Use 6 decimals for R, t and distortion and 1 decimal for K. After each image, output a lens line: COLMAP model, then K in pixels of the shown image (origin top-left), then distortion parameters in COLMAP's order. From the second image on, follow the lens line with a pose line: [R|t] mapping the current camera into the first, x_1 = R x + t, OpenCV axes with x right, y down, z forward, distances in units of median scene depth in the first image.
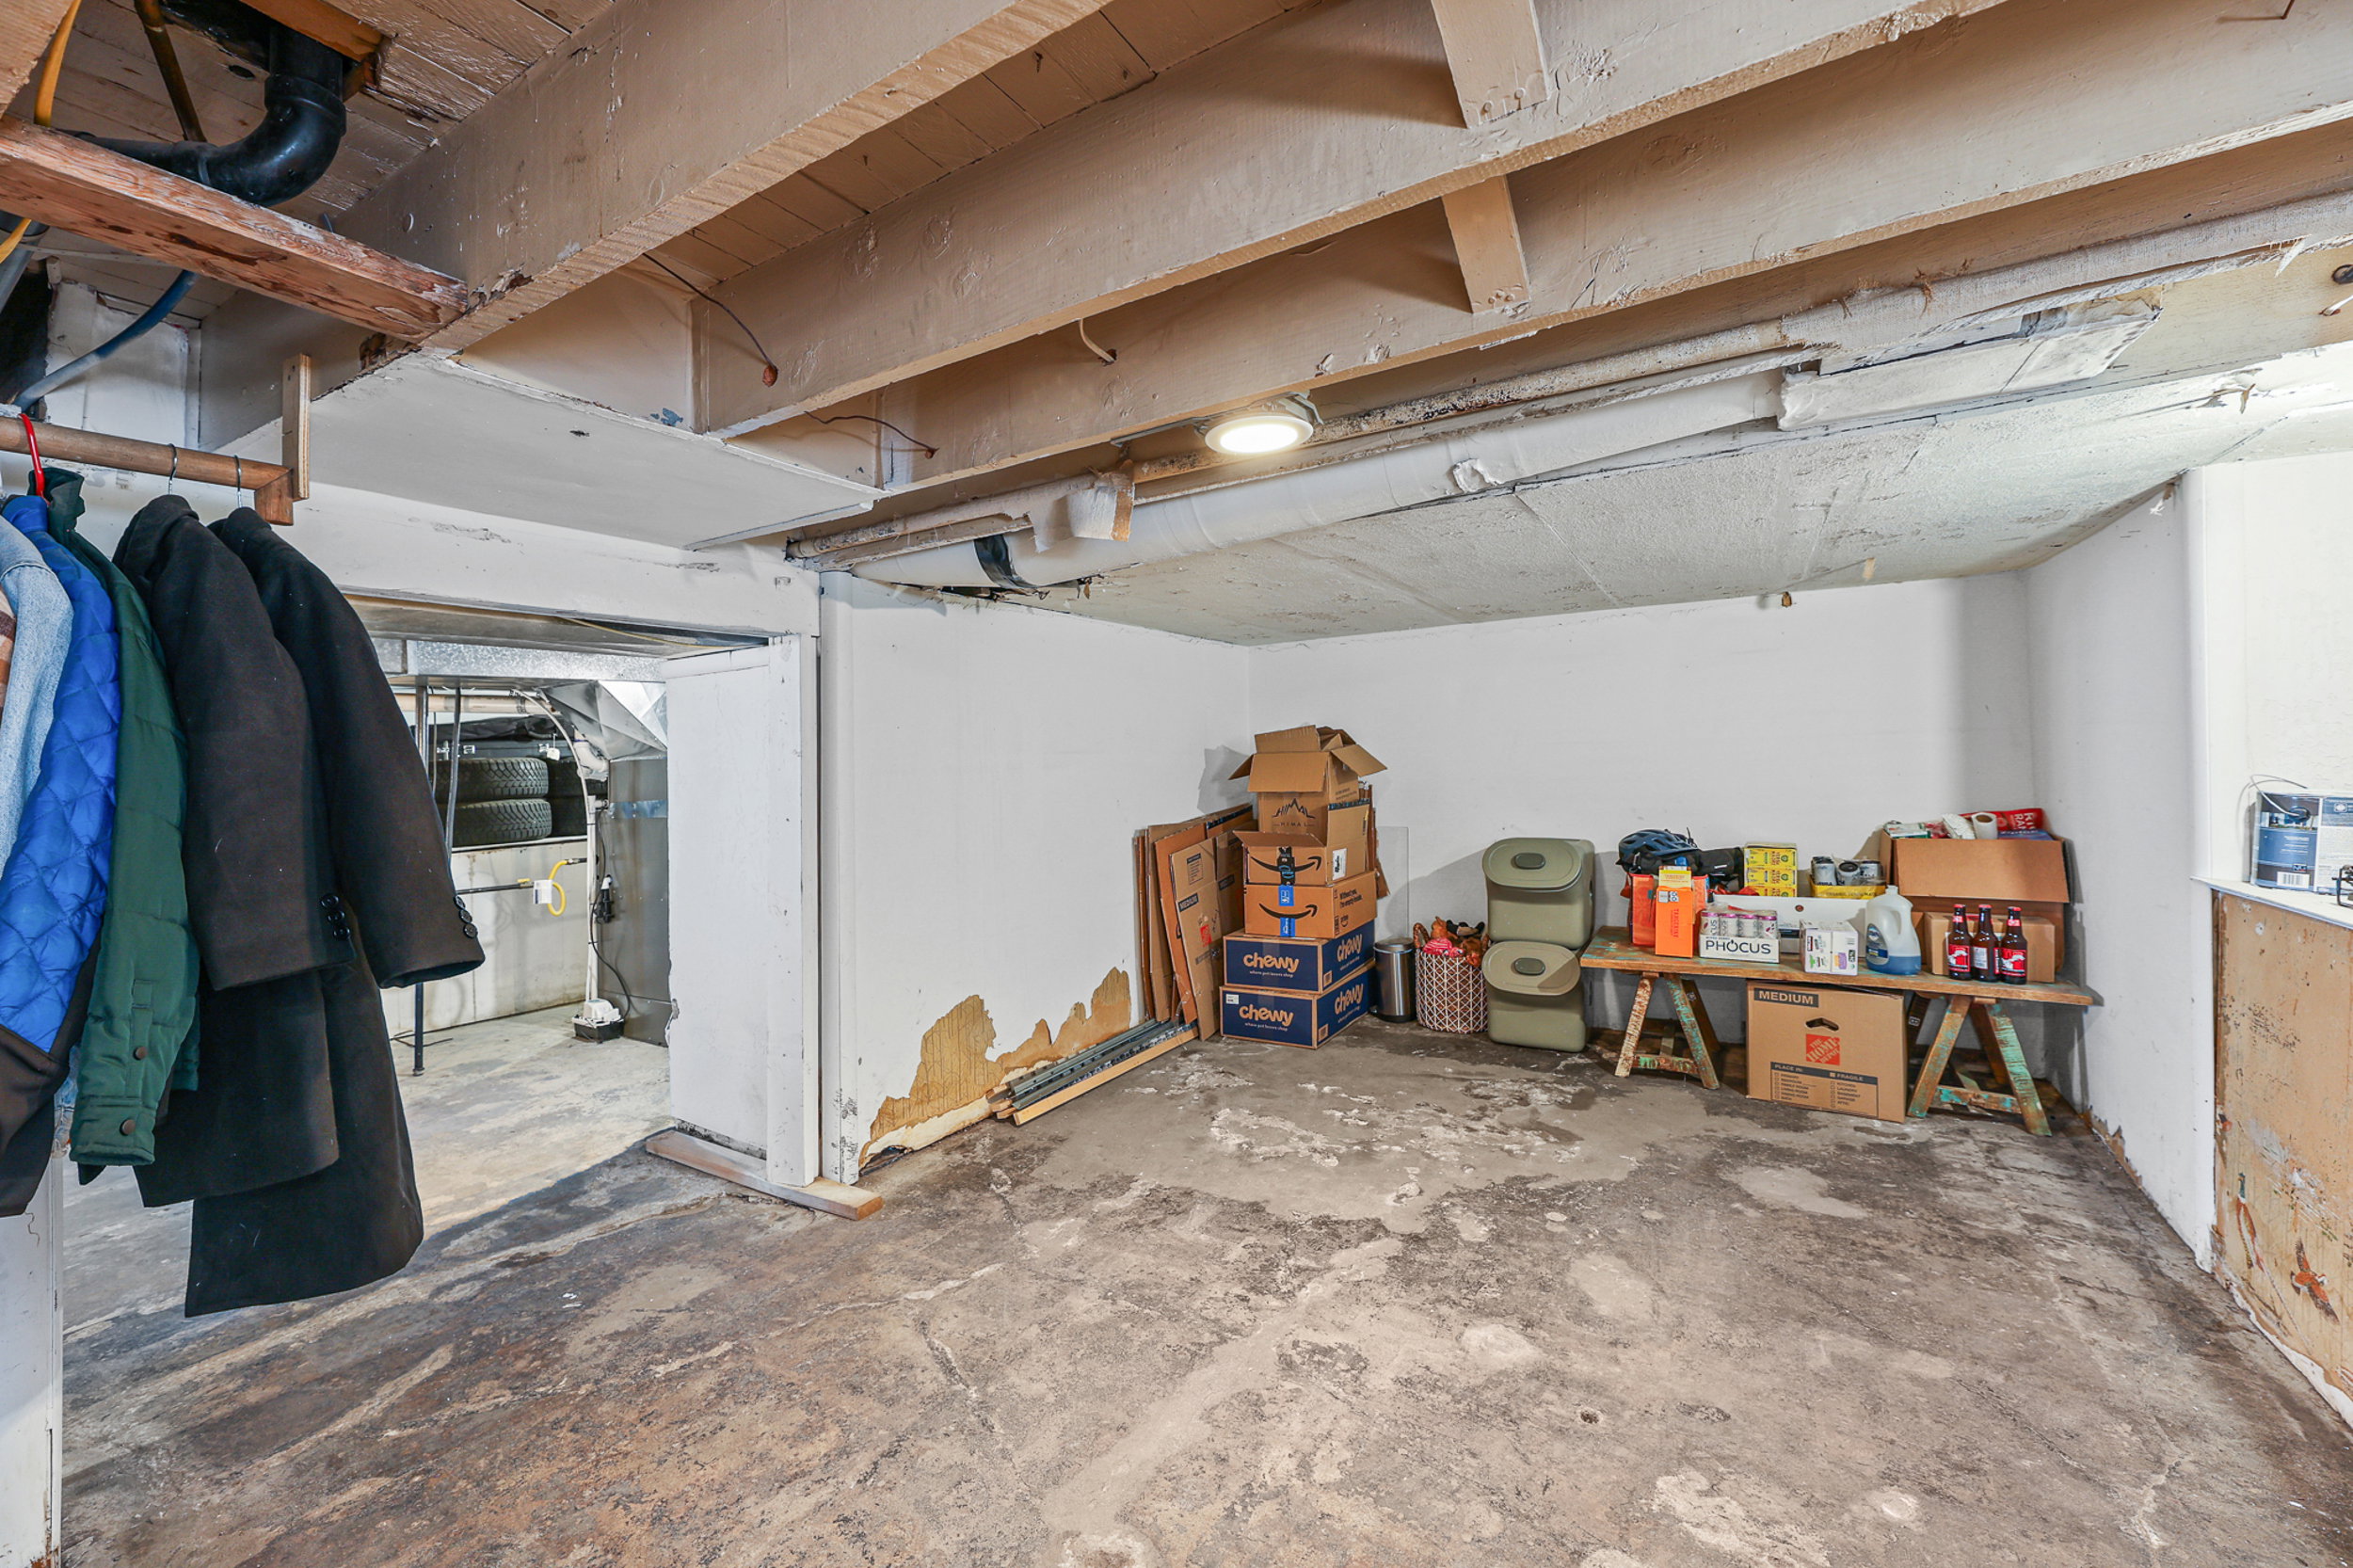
lens RADIAL K [[954.5, 0, 1176.5], [0, 954.5, 784.0], [0, 0, 1]] dist [-0.000191, -0.000247]
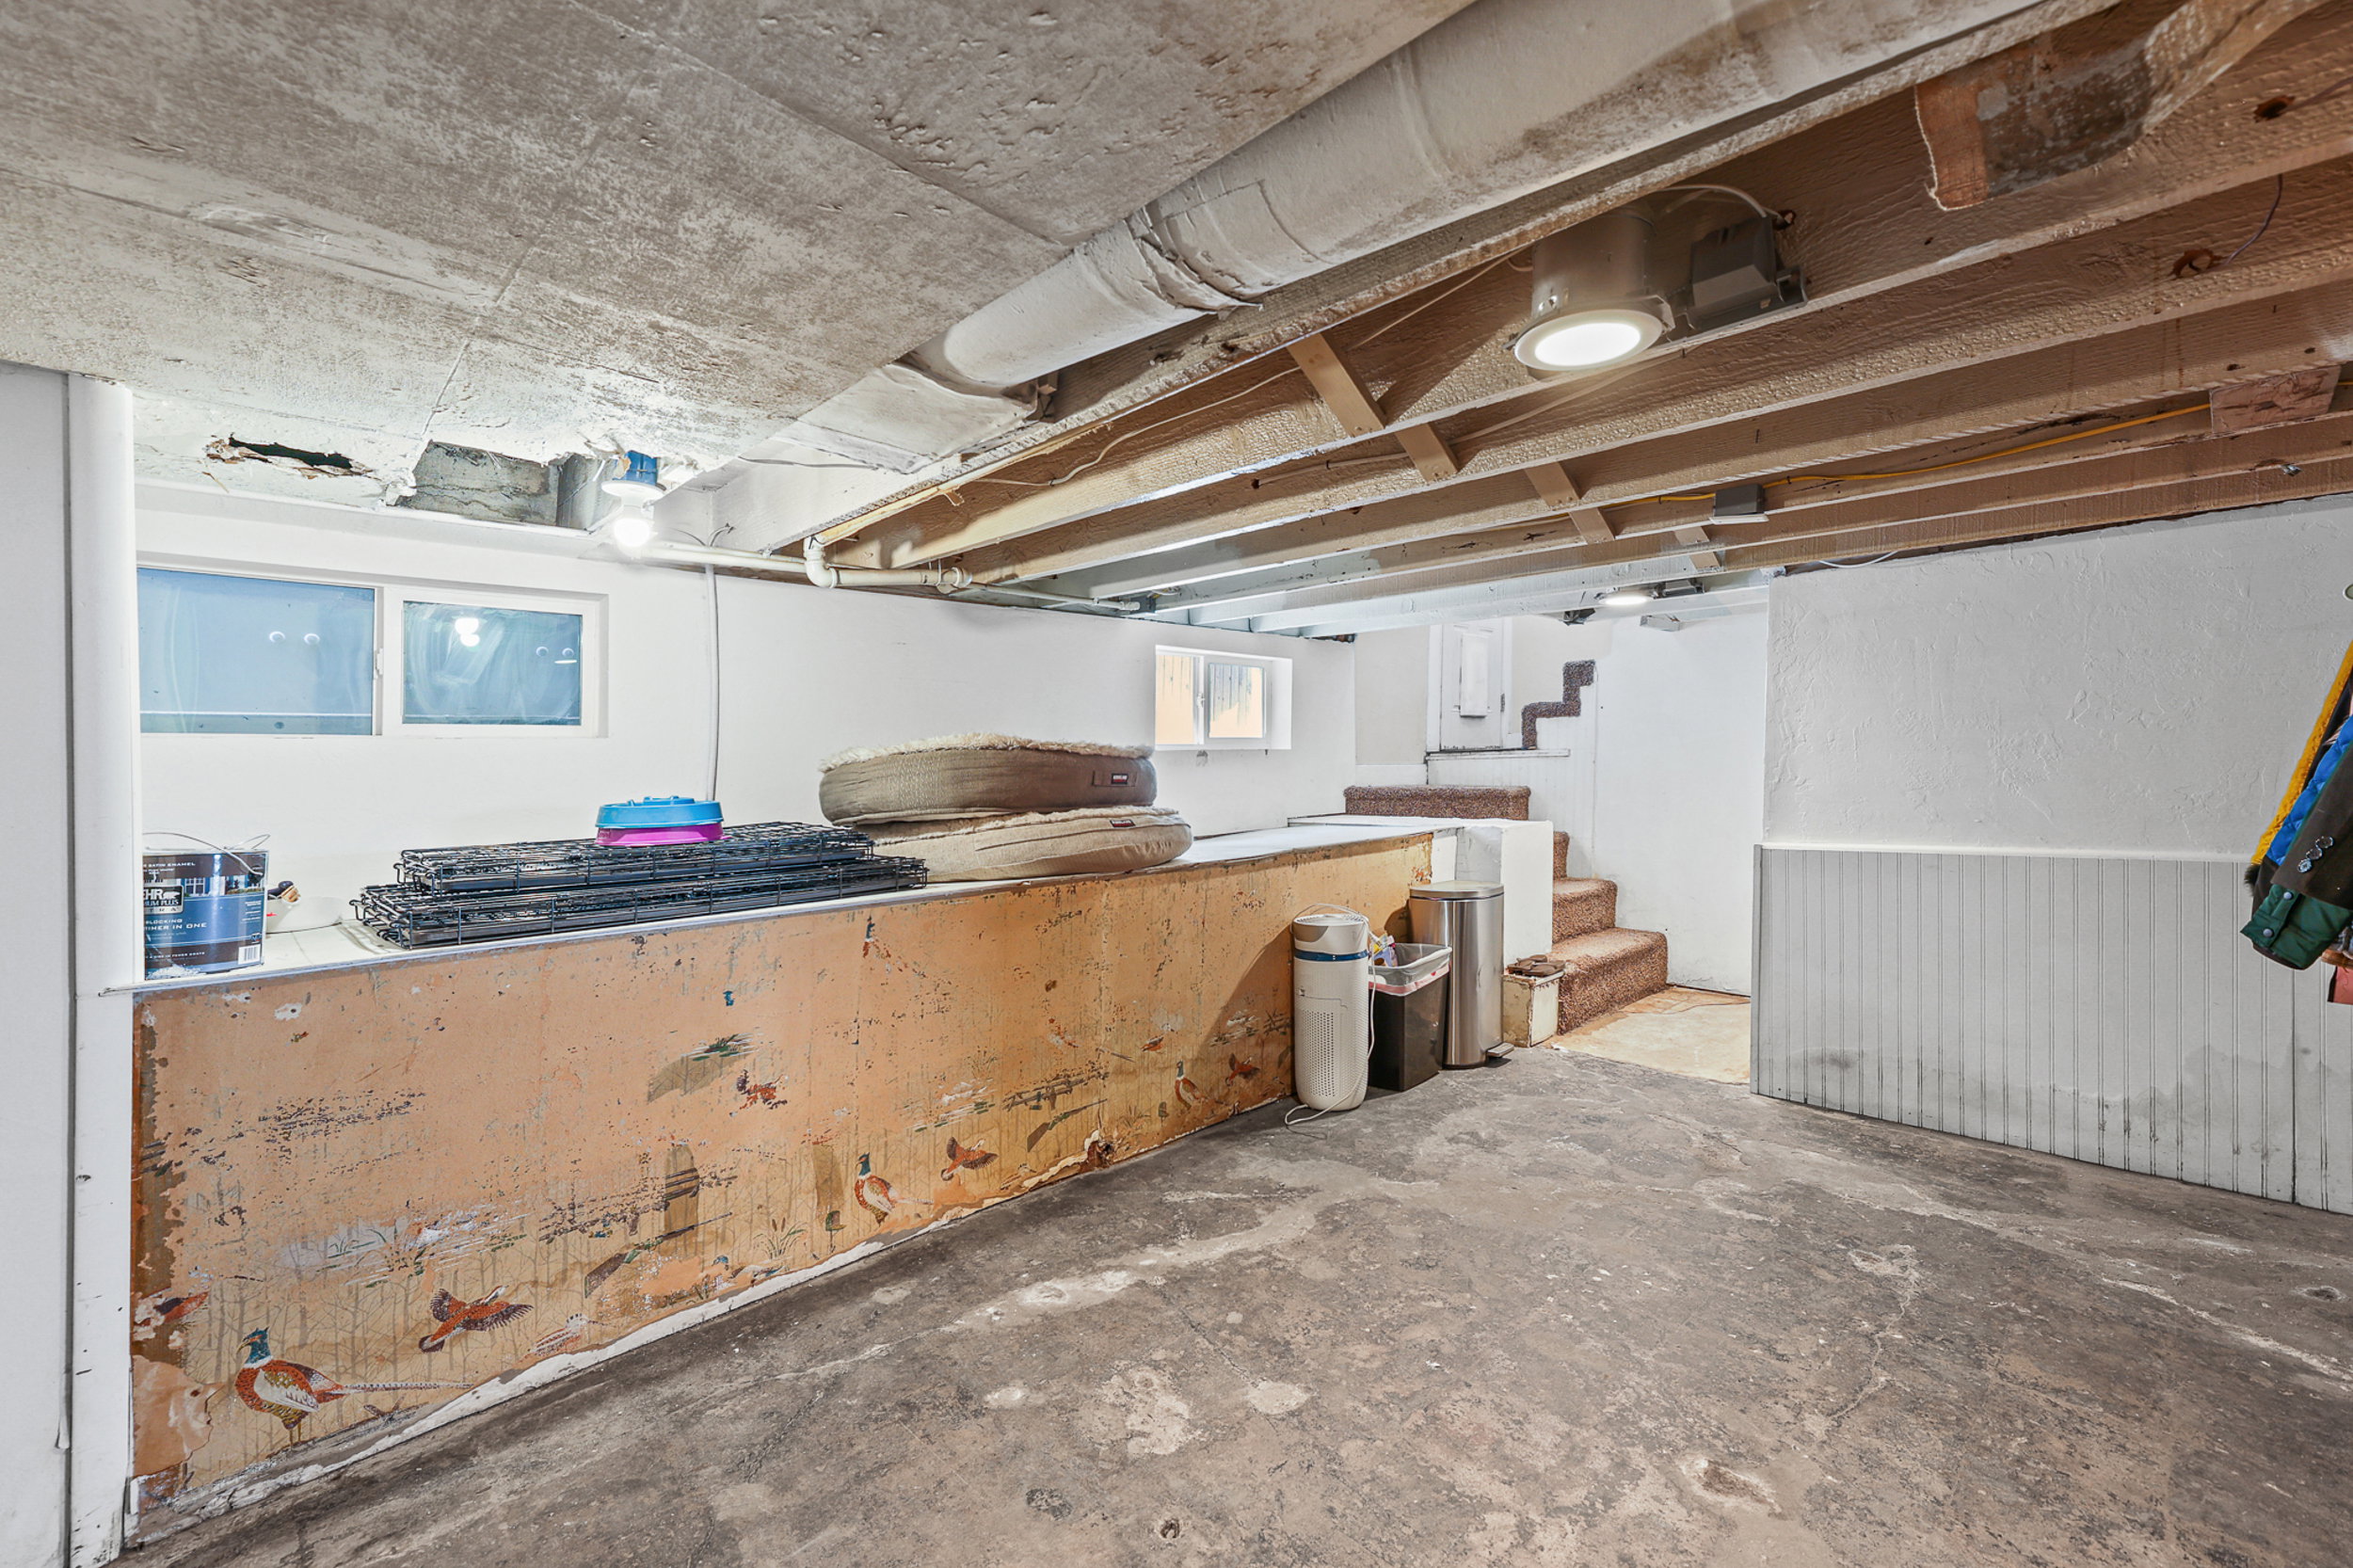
lens RADIAL K [[954.5, 0, 1176.5], [0, 954.5, 784.0], [0, 0, 1]] dist [-0.000191, -0.000247]
pose [[-0.962645, 0.043293, 0.267282, 0.184567], [0.051753, 0.998355, 0.024685, -0.033527], [-0.265773, 0.037595, -0.963302, 1.984278]]
